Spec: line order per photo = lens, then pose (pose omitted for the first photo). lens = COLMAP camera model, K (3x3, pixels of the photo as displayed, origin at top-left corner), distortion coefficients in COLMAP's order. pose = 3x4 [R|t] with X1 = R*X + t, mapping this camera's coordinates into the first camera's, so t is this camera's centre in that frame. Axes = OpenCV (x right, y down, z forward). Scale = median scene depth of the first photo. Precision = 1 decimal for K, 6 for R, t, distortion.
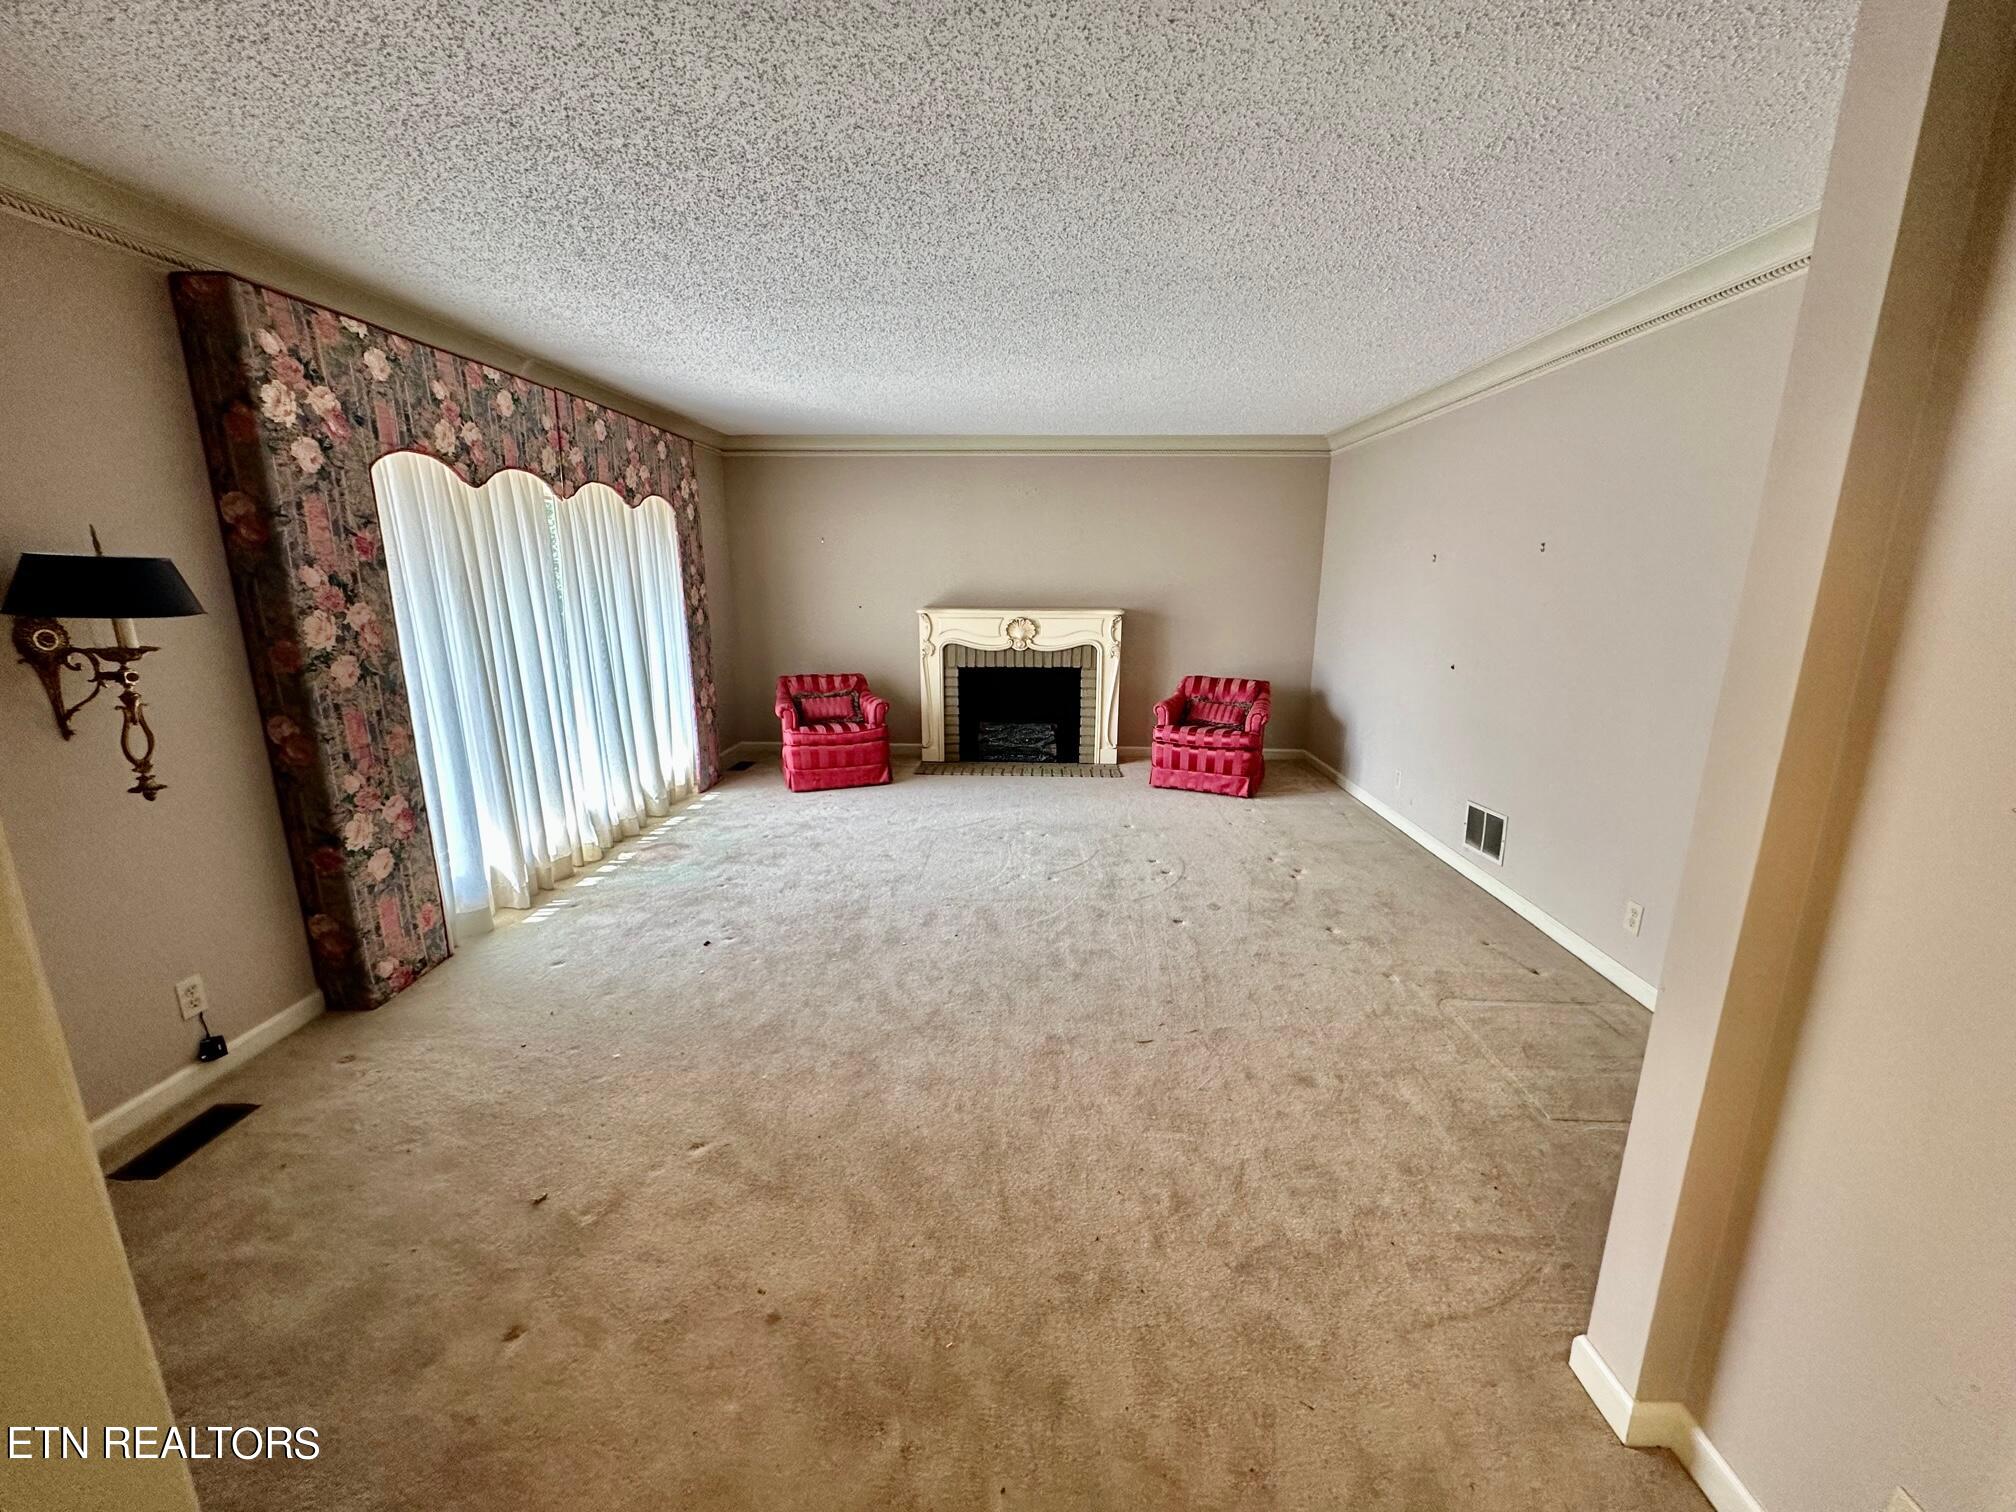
lens RADIAL K [[801.9, 0, 1005.8], [0, 801.9, 754.5], [0, 0, 1]] dist [-0.001661, -0.000417]
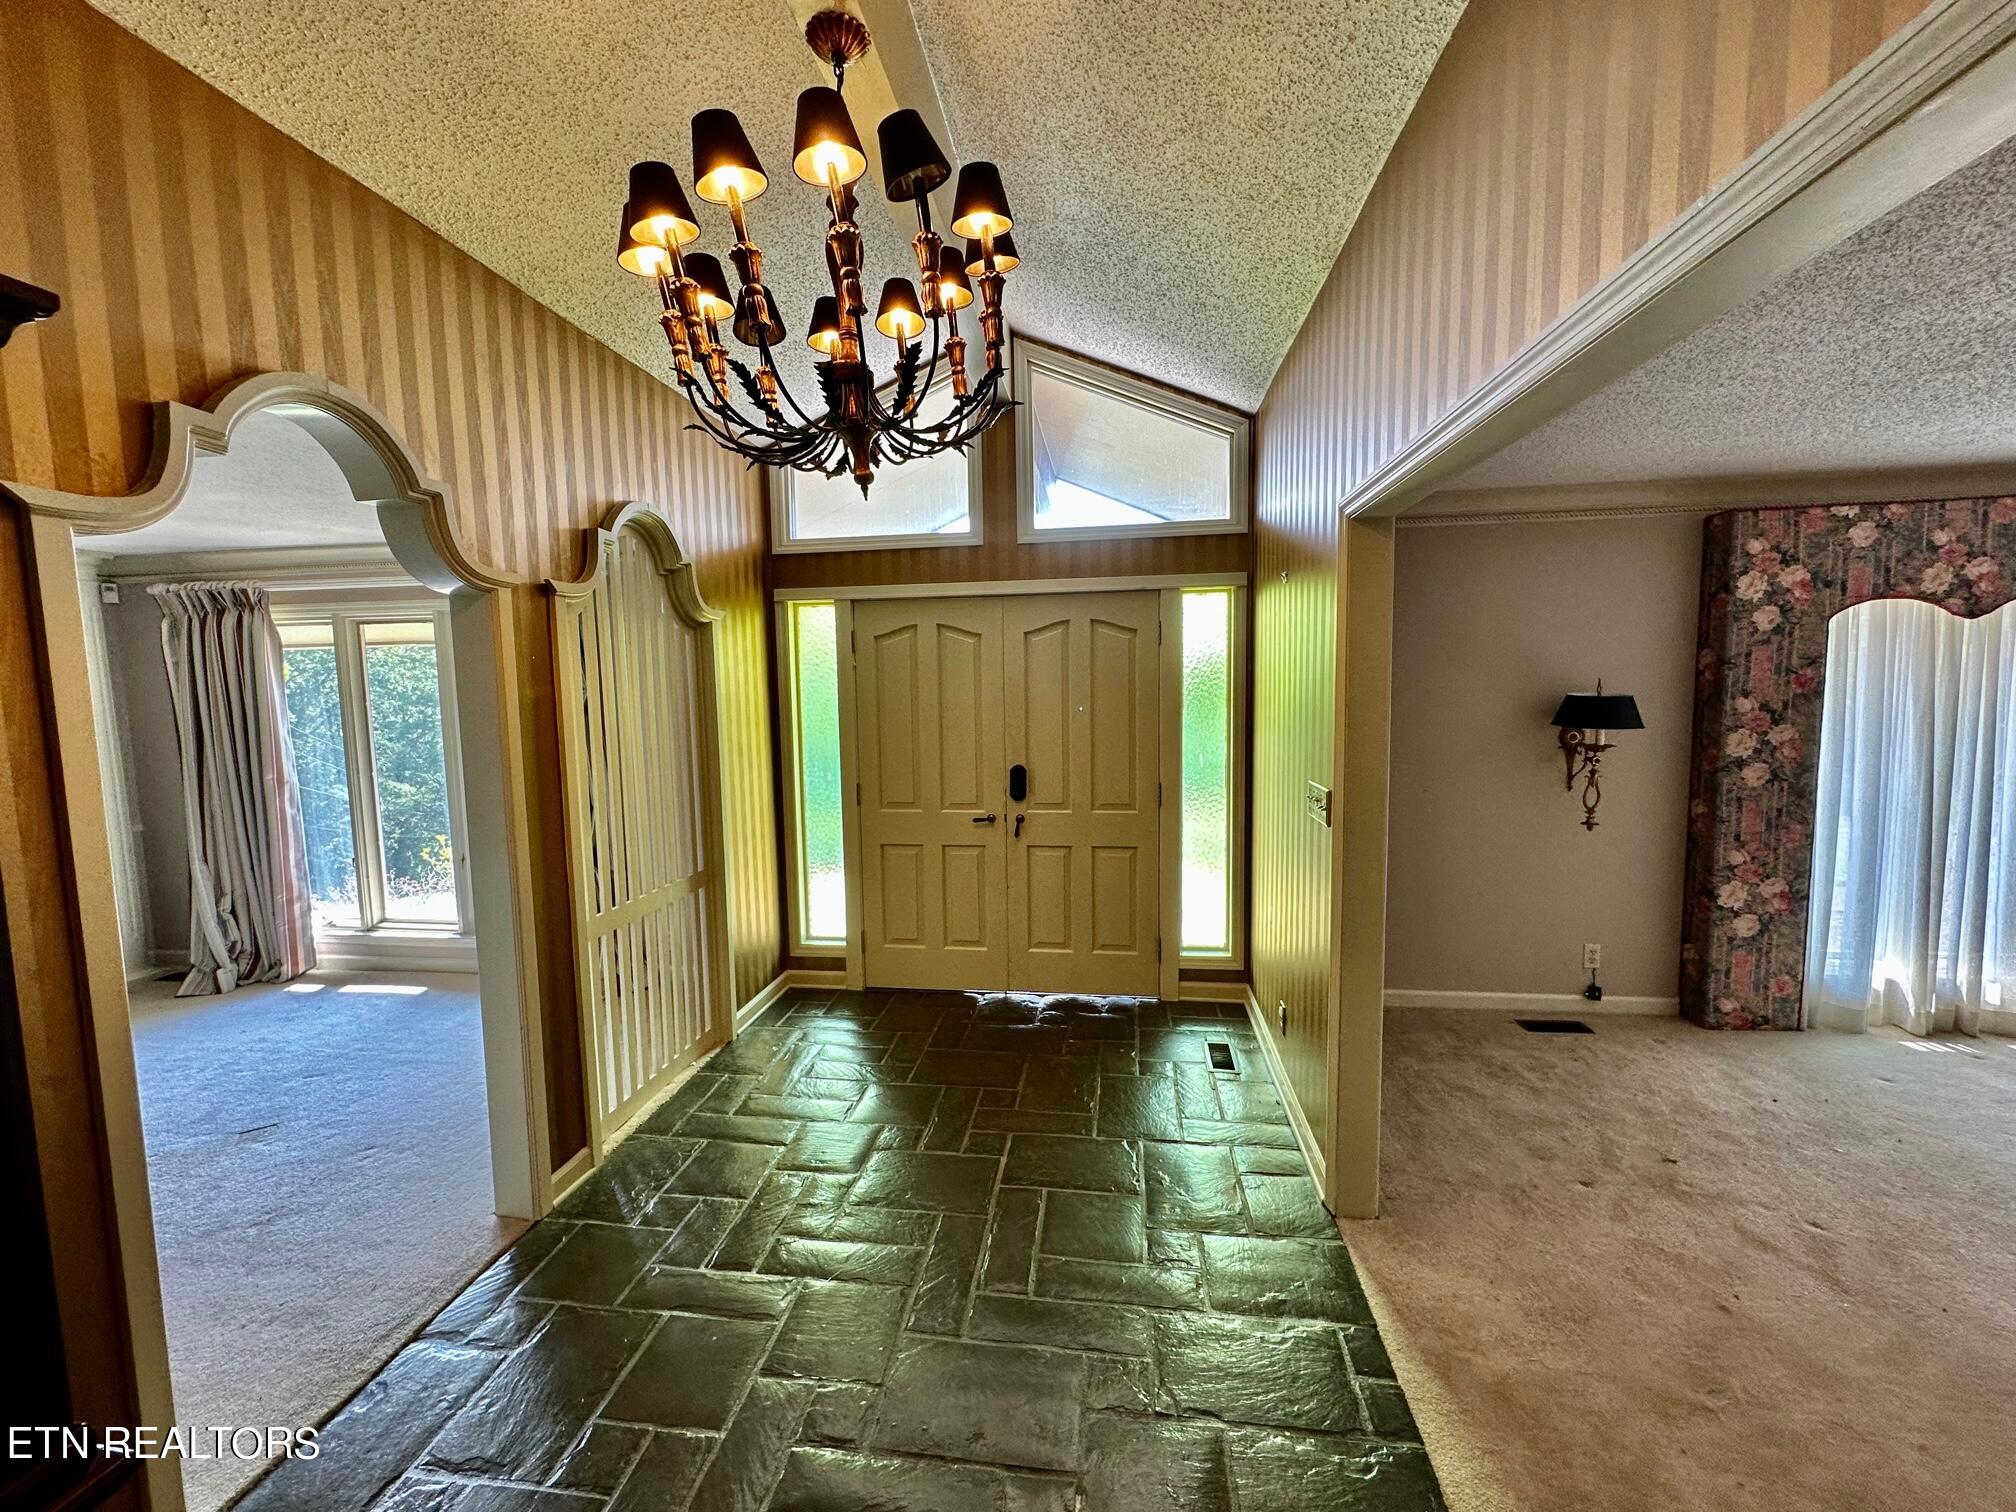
lens RADIAL K [[801.9, 0, 1005.8], [0, 801.9, 754.5], [0, 0, 1]] dist [-0.001661, -0.000417]
pose [[-0.099852, 0.089005, -0.991013, 0.608763], [-0.205035, 0.972775, 0.108026, -0.025298], [0.973648, 0.213979, -0.078885, -0.109241]]
